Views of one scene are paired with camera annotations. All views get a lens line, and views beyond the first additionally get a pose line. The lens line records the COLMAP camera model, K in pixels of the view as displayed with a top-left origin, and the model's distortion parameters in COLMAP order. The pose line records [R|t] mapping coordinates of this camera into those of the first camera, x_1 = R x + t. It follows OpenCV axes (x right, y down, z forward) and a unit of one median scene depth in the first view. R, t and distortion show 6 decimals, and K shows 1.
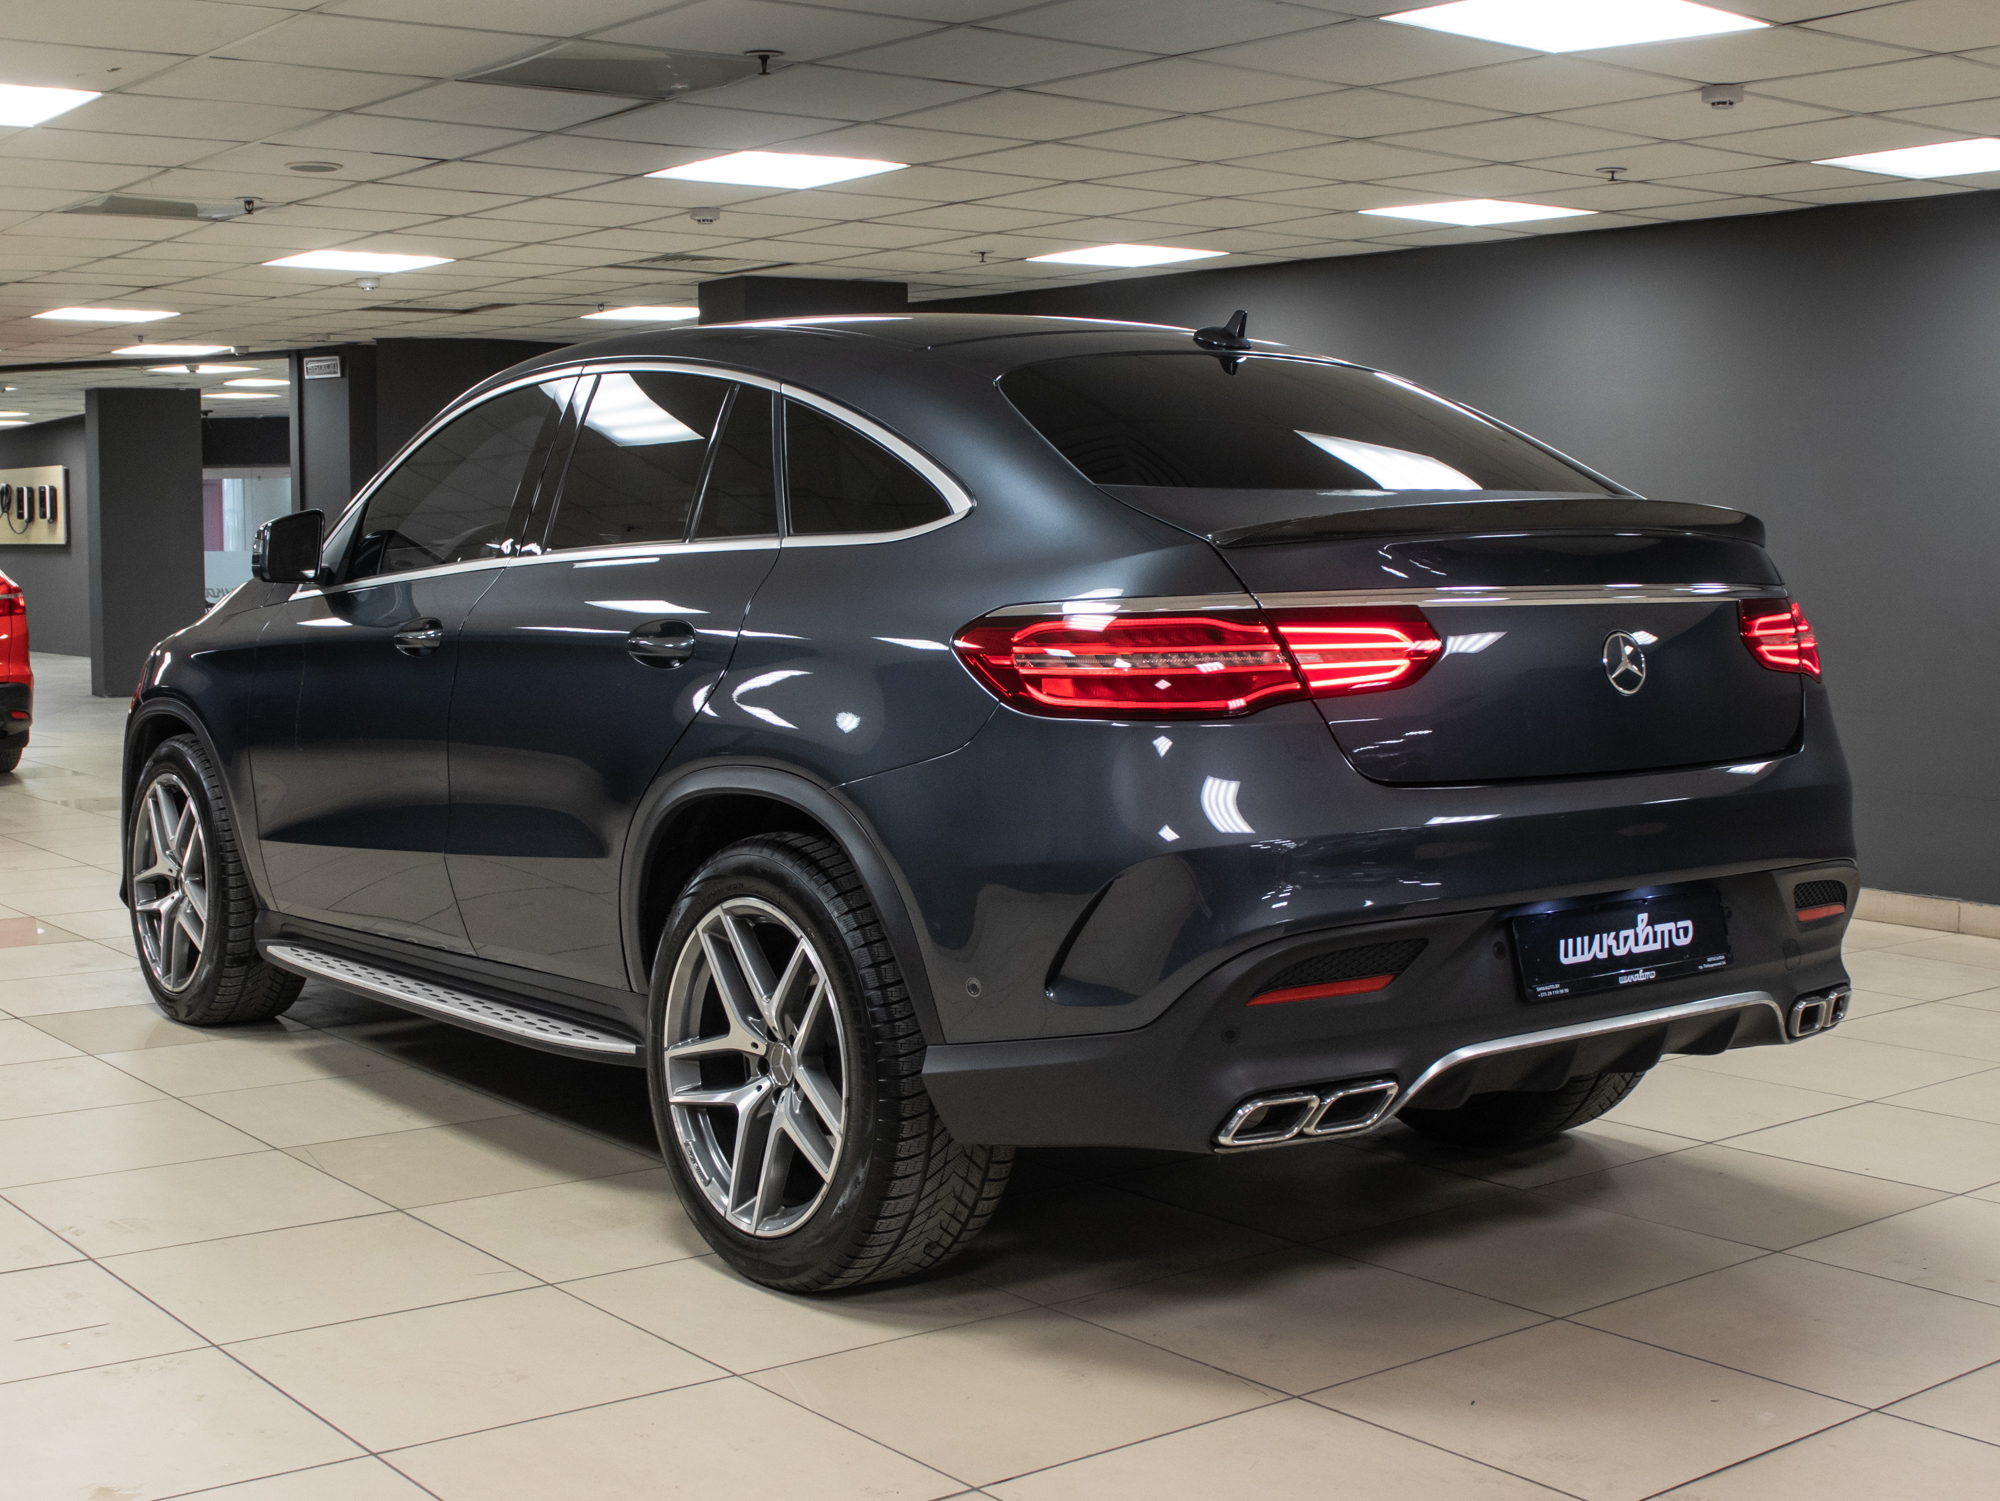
lens RADIAL K [[2375.4, 0, 1000.0], [0, 2375.4, 750.5], [0, 0, 1]] dist [-0.156913, 0.221680]
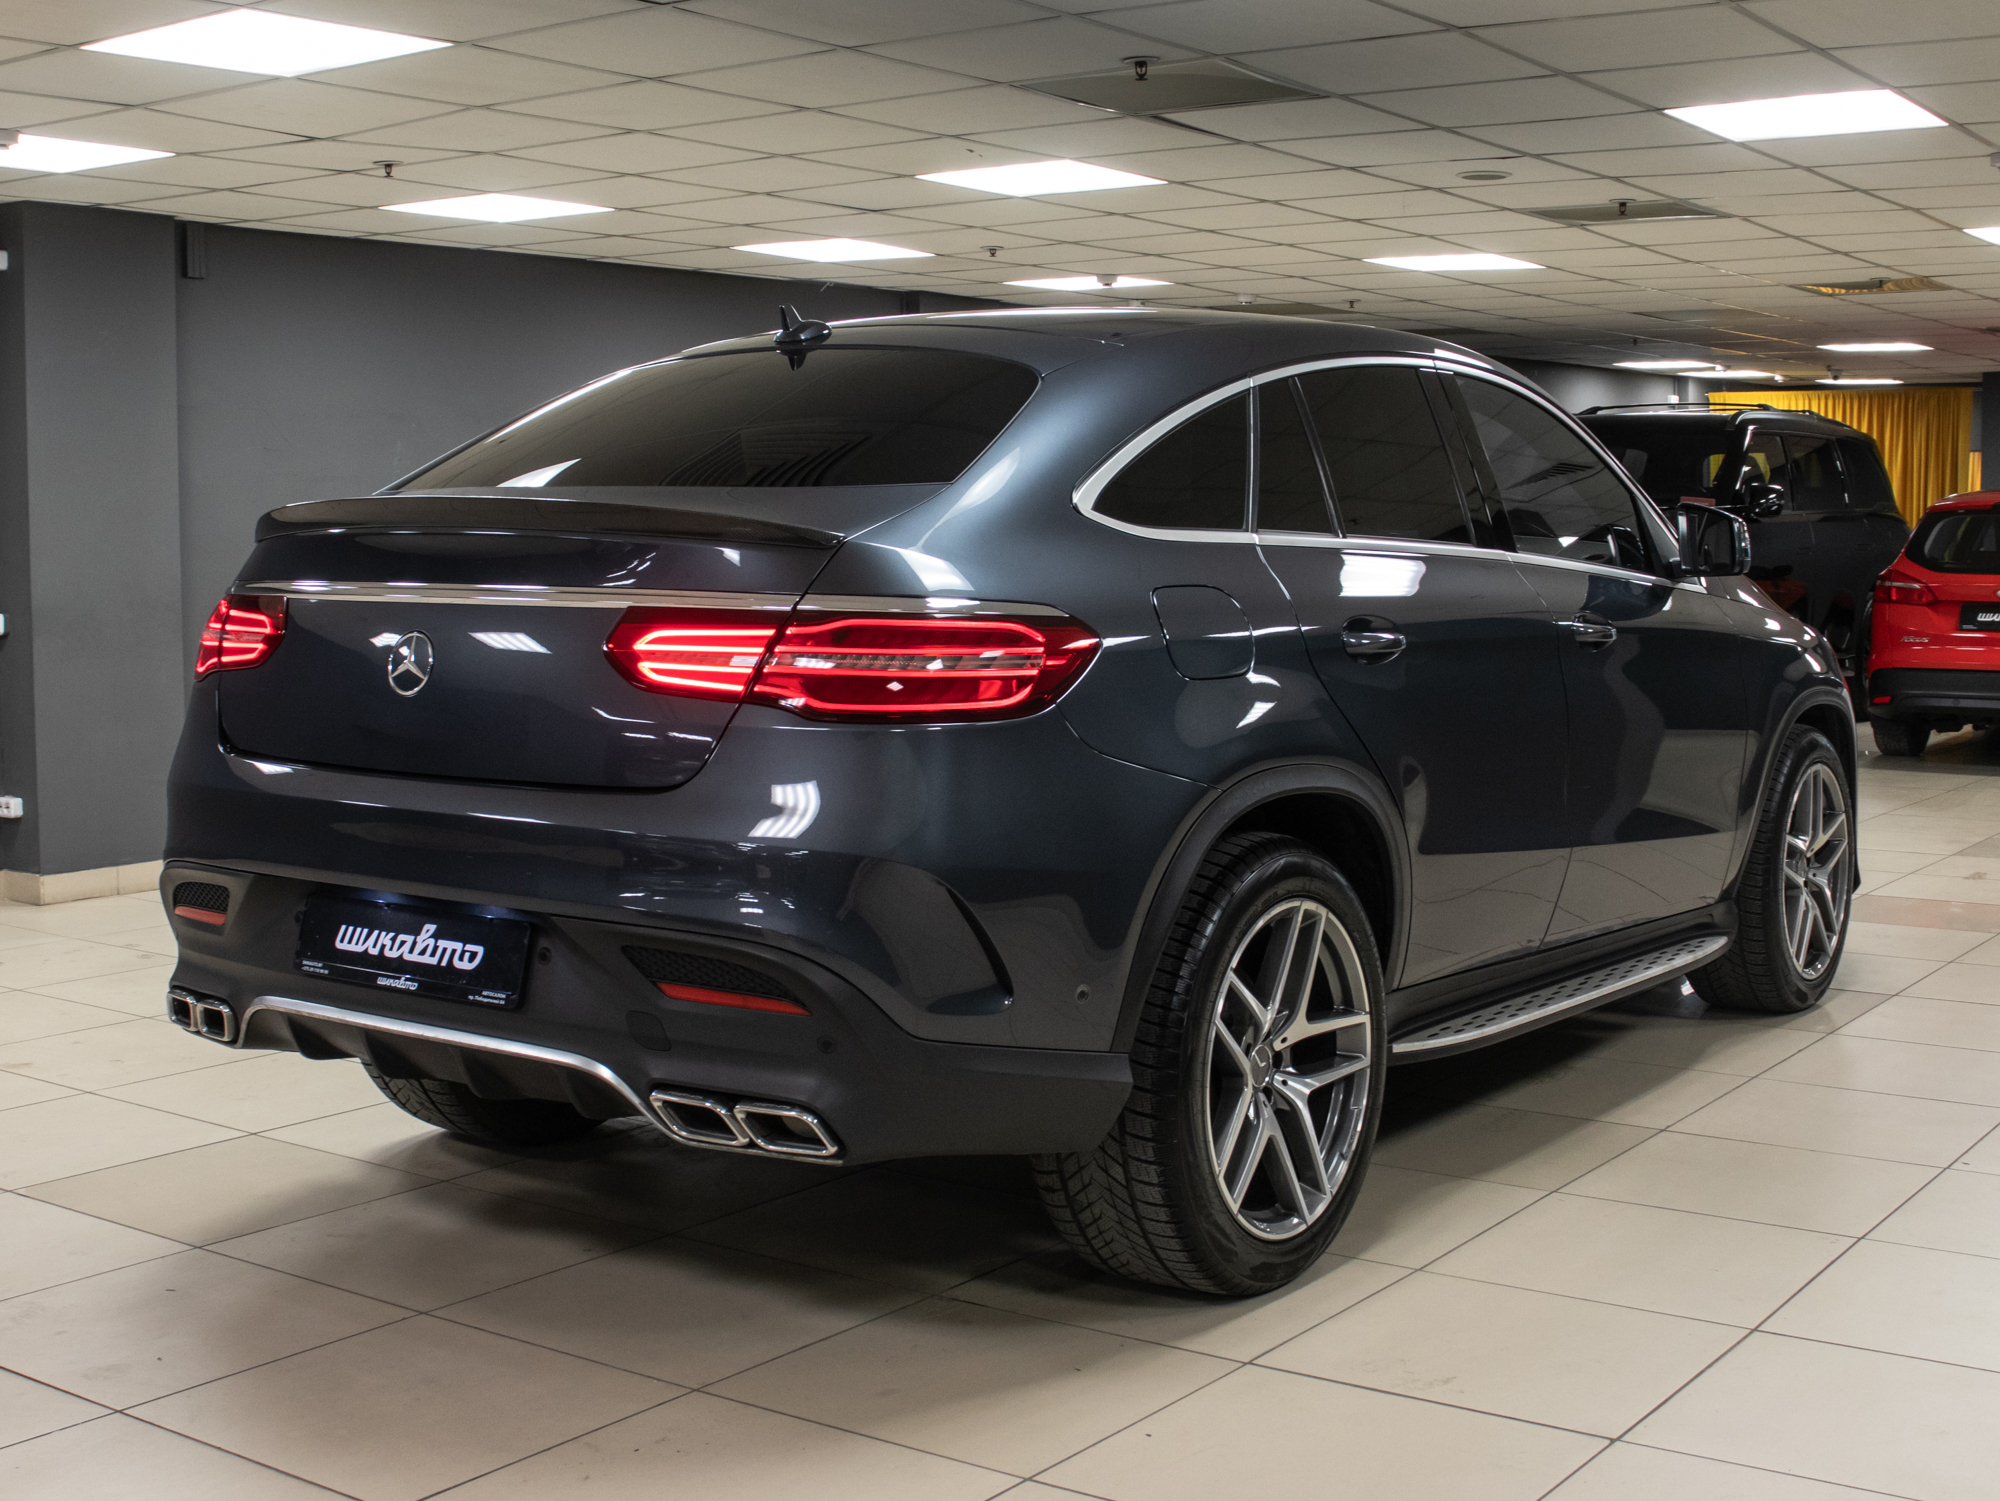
lens RADIAL K [[2509.5, 0, 1000.0], [0, 2509.5, 750.5], [0, 0, 1]] dist [0.024029, -0.410394]
pose [[0.287948, 0.086101, -0.953768, 1.331985], [-0.086602, 0.994210, 0.063606, -0.088527], [0.953722, 0.064283, 0.293737, 0.923108]]
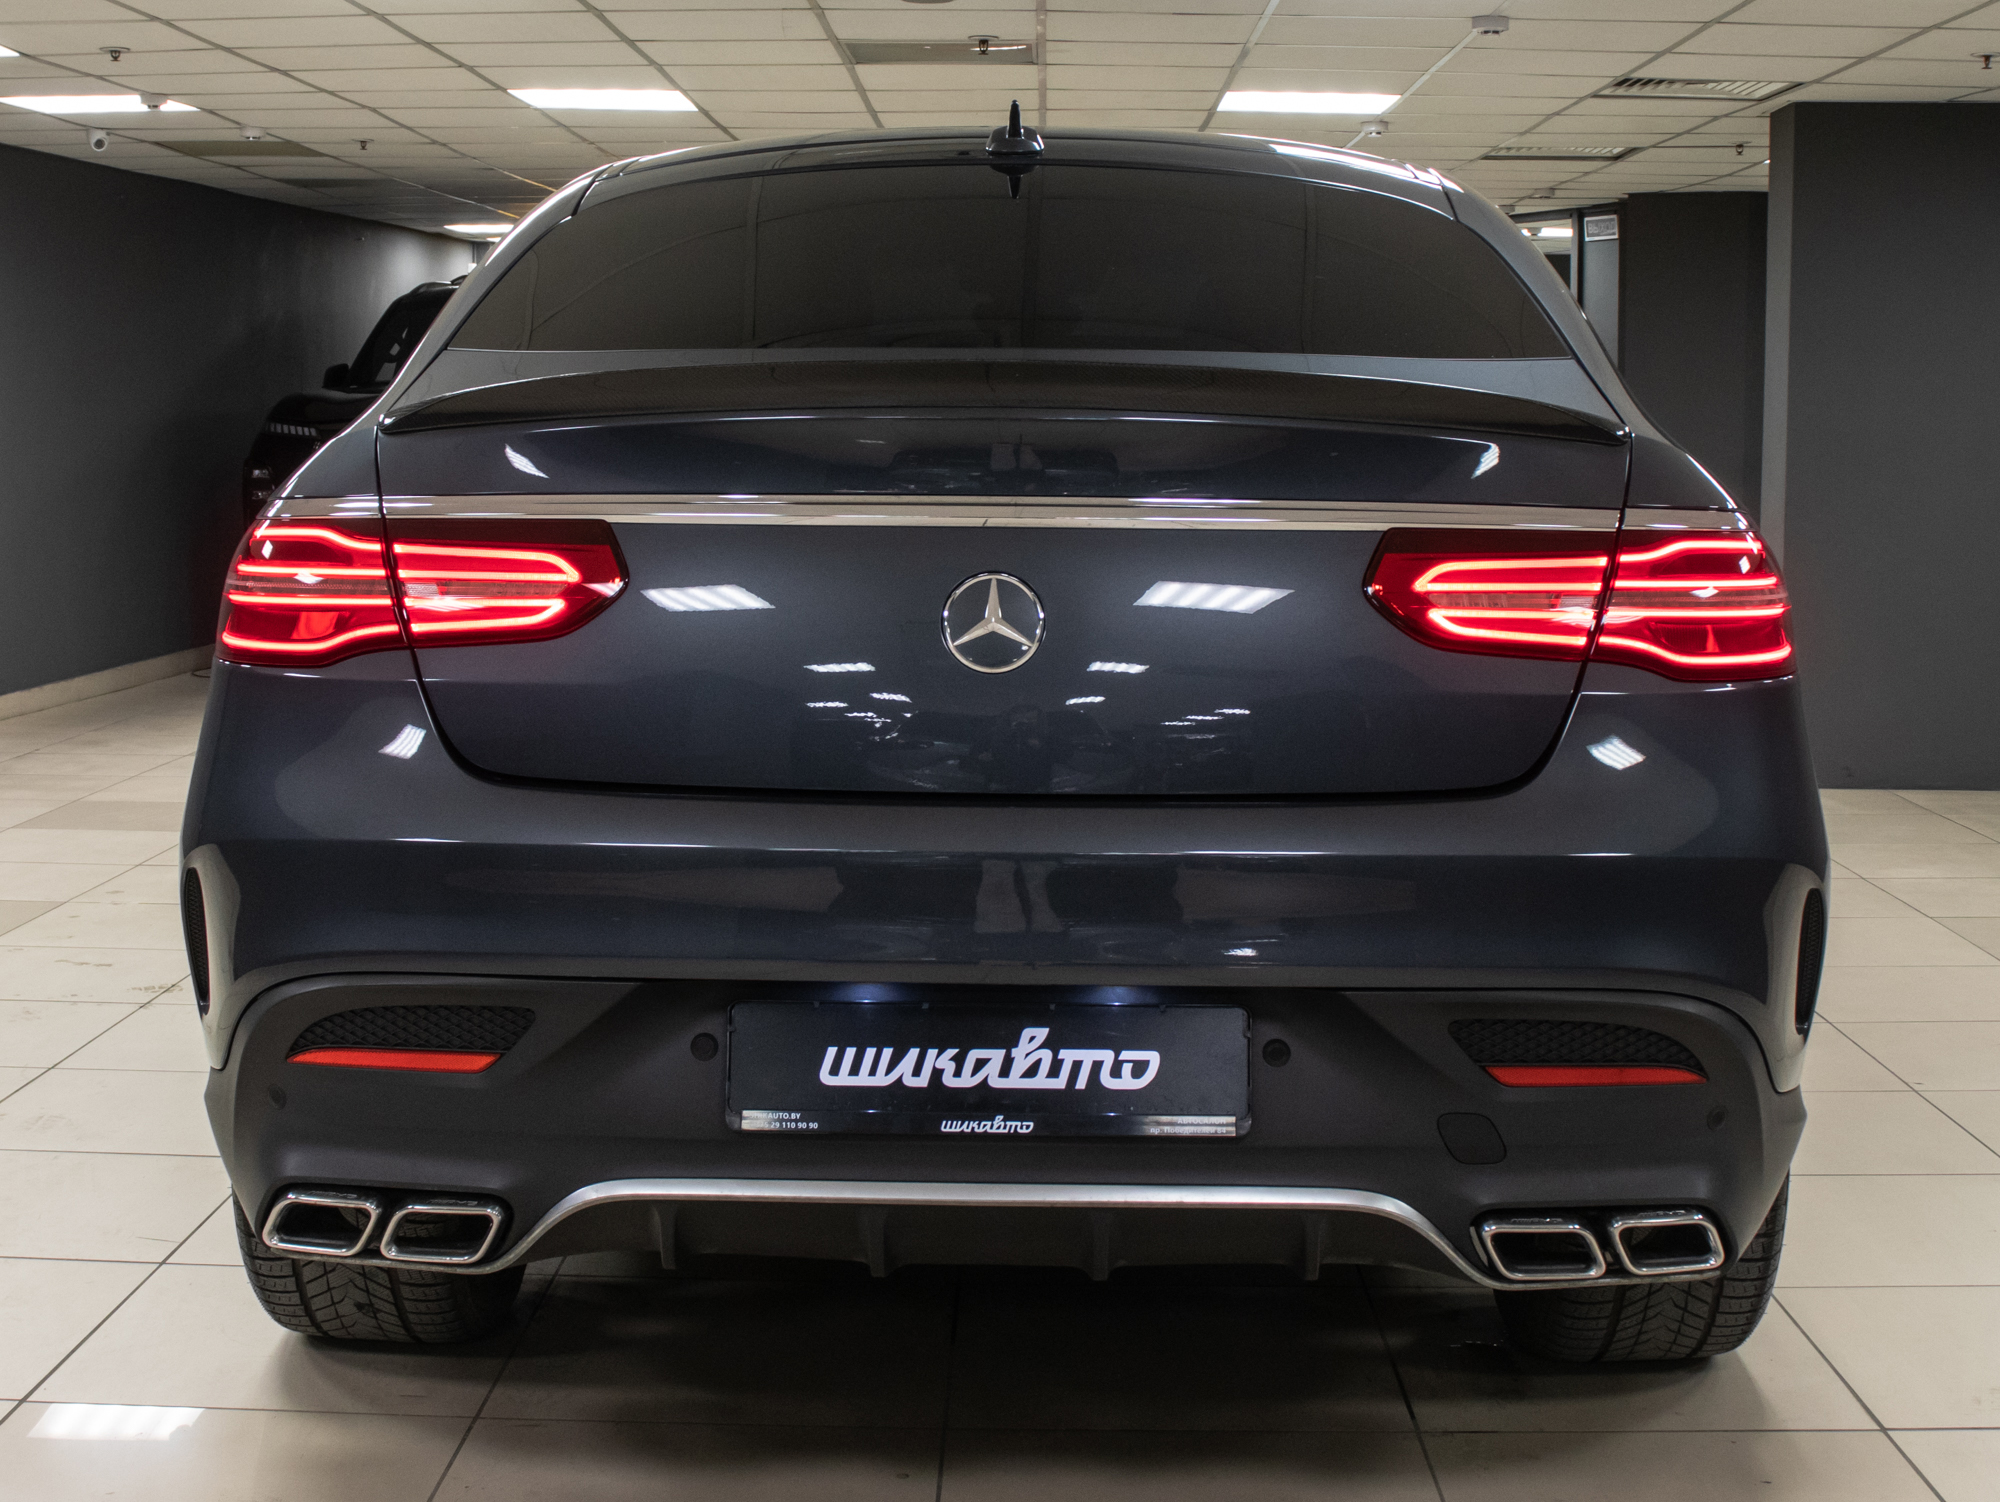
lens RADIAL K [[2509.5, 0, 1000.0], [0, 2509.5, 751.0], [0, 0, 1]] dist [0.024029, -0.410394]
pose [[0.803922, 0.087744, -0.588226, 0.656836], [-0.063095, 0.996058, 0.062348, -0.045015], [0.591378, -0.013009, 0.806290, 0.462054]]
